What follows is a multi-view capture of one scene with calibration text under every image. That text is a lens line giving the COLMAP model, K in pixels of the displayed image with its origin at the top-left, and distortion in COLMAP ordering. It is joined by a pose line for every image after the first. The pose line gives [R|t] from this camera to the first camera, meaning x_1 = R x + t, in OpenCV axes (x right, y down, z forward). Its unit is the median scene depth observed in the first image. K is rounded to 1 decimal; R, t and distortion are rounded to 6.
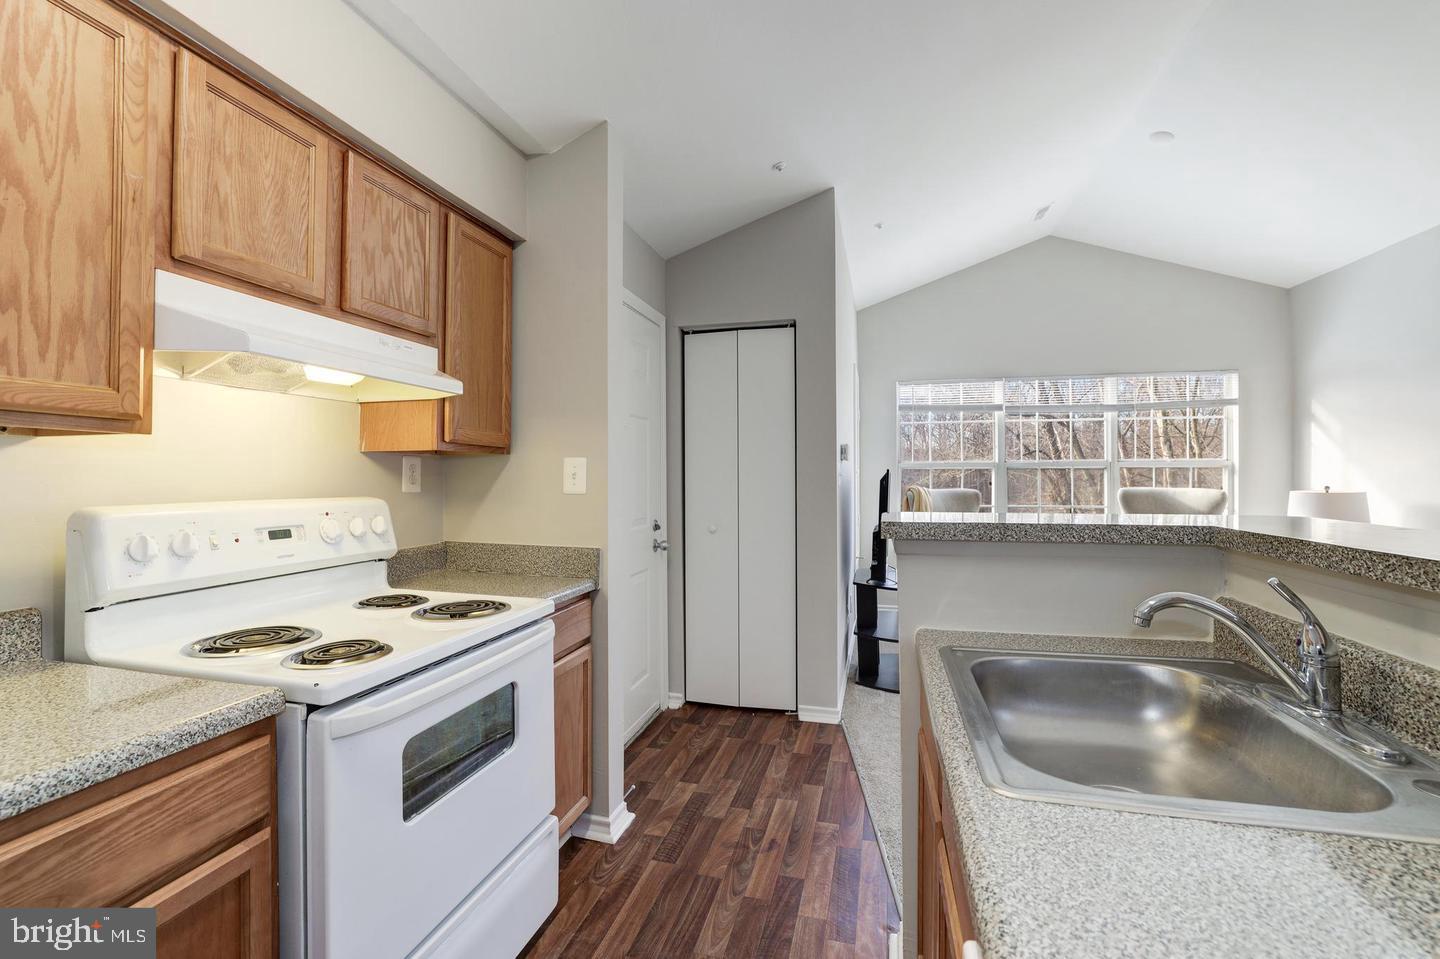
lens RADIAL K [[623.1, 0, 717.6], [0, 623.1, 474.3], [0, 0, 1]] dist [-0.049495, 0.016373]
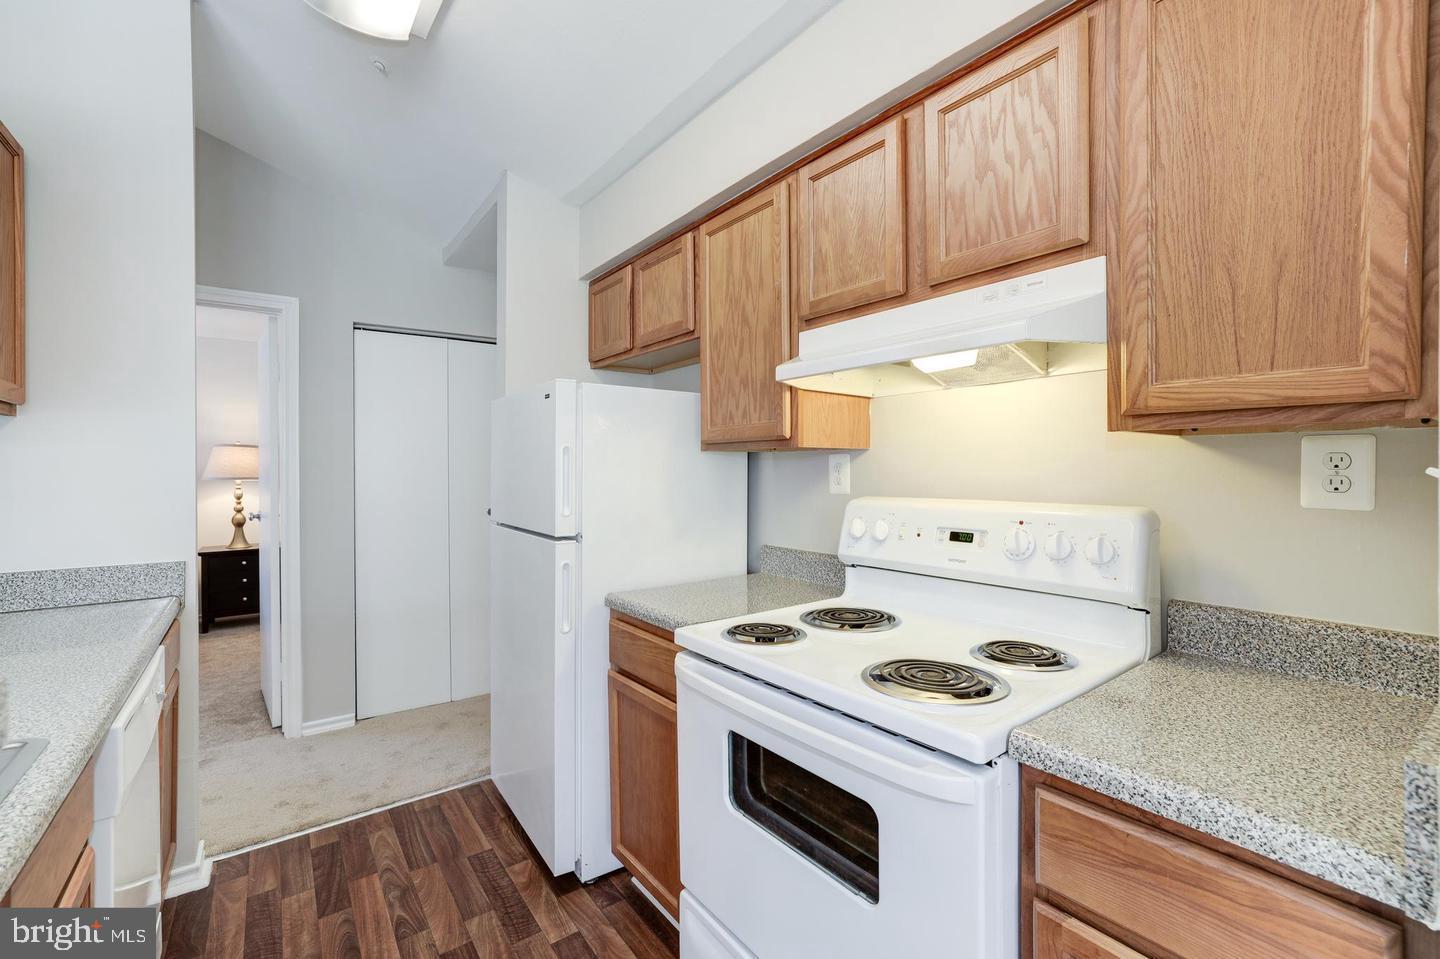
lens RADIAL K [[615.1, 0, 718.5], [0, 615.1, 469.4], [0, 0, 1]] dist [-0.031795, 0.015623]
pose [[-0.623384, 0.005088, -0.781899, 0.134813], [0.009567, 0.999954, -0.001120, -0.004654], [0.781857, -0.008178, -0.623404, 0.685262]]
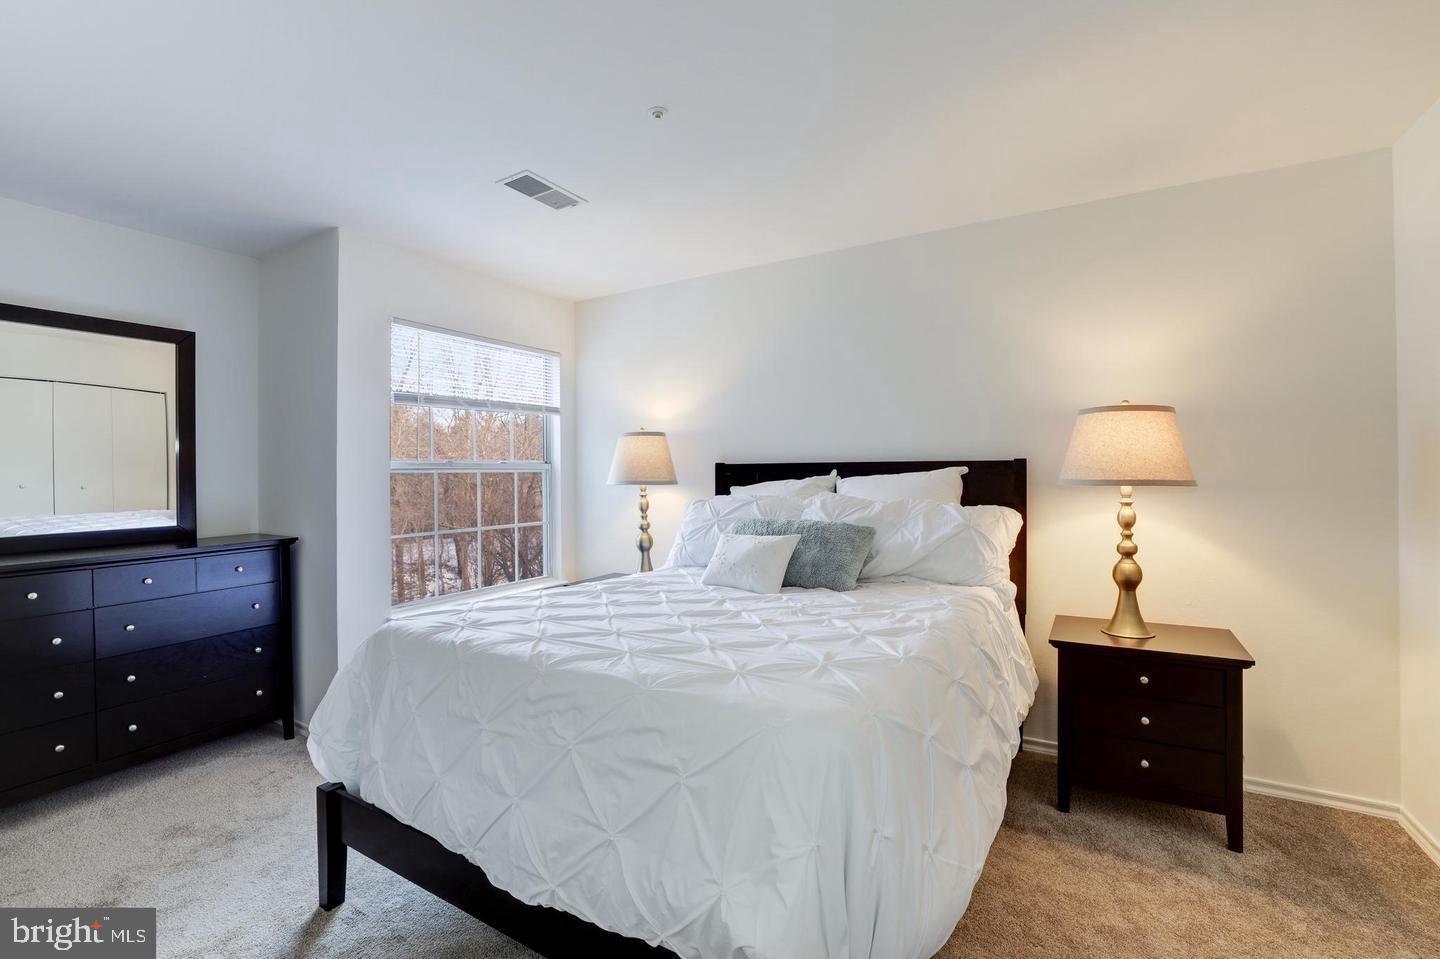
lens RADIAL K [[615.1, 0, 718.5], [0, 615.1, 469.4], [0, 0, 1]] dist [-0.031795, 0.015623]
pose [[-0.959518, 0.015577, 0.281215, -0.076818], [0.013977, 0.999873, -0.007697, -0.011917], [-0.281300, -0.003455, -0.959614, -0.543691]]
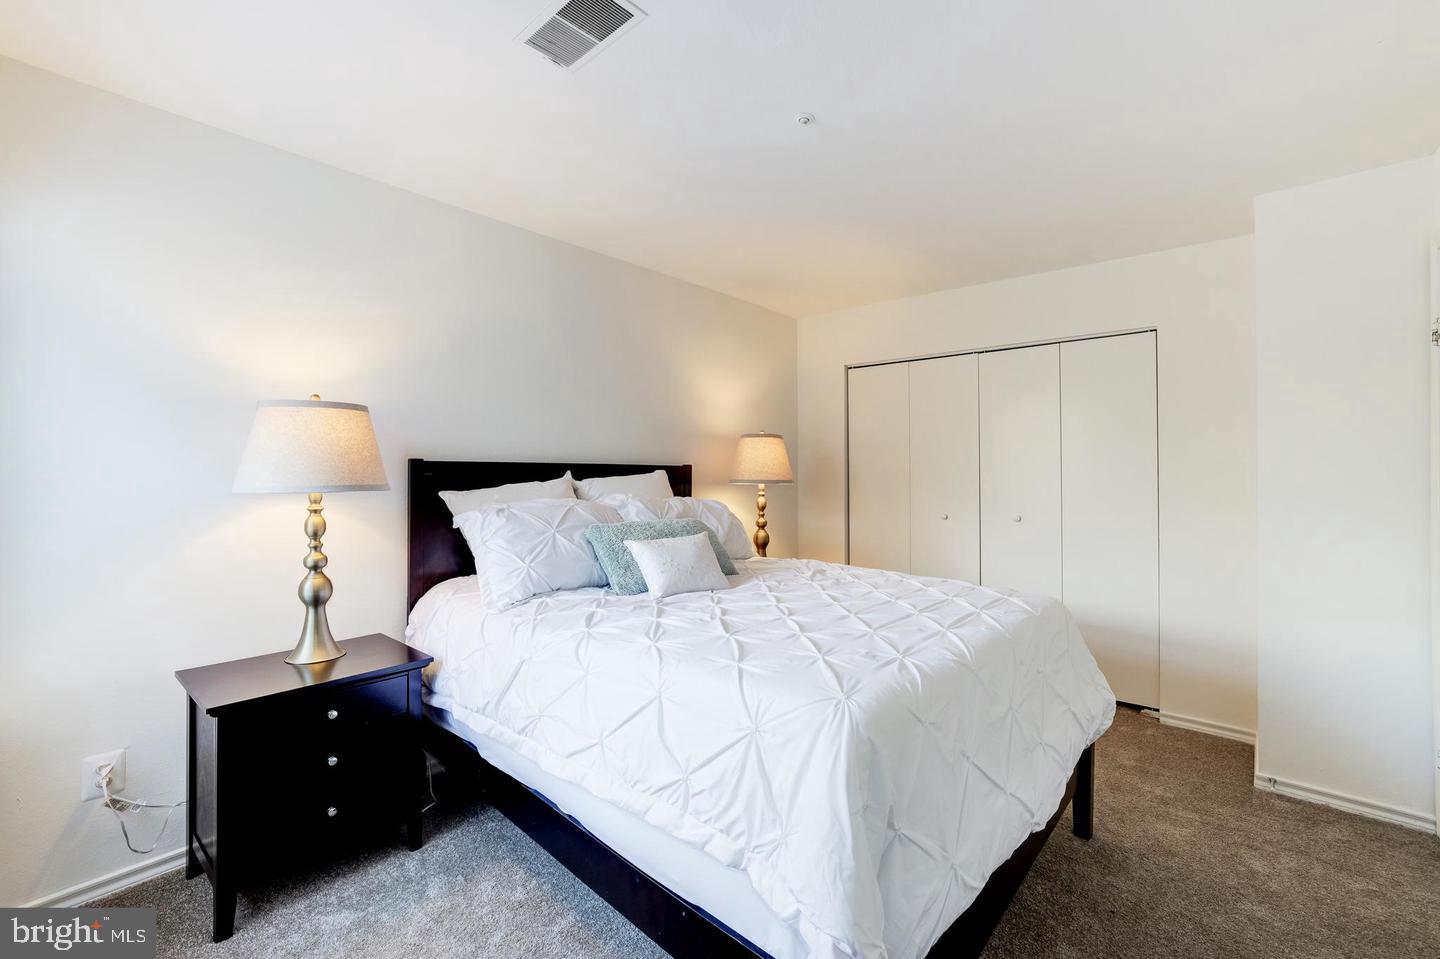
lens RADIAL K [[633.3, 0, 718.4], [0, 633.3, 475.6], [0, 0, 1]] dist [-0.035093, 0.012729]
pose [[-0.447837, 0.003645, -0.894108, 0.835381], [0.011221, 0.999936, -0.001543, -0.005239], [0.894045, -0.010724, -0.447849, -0.936567]]
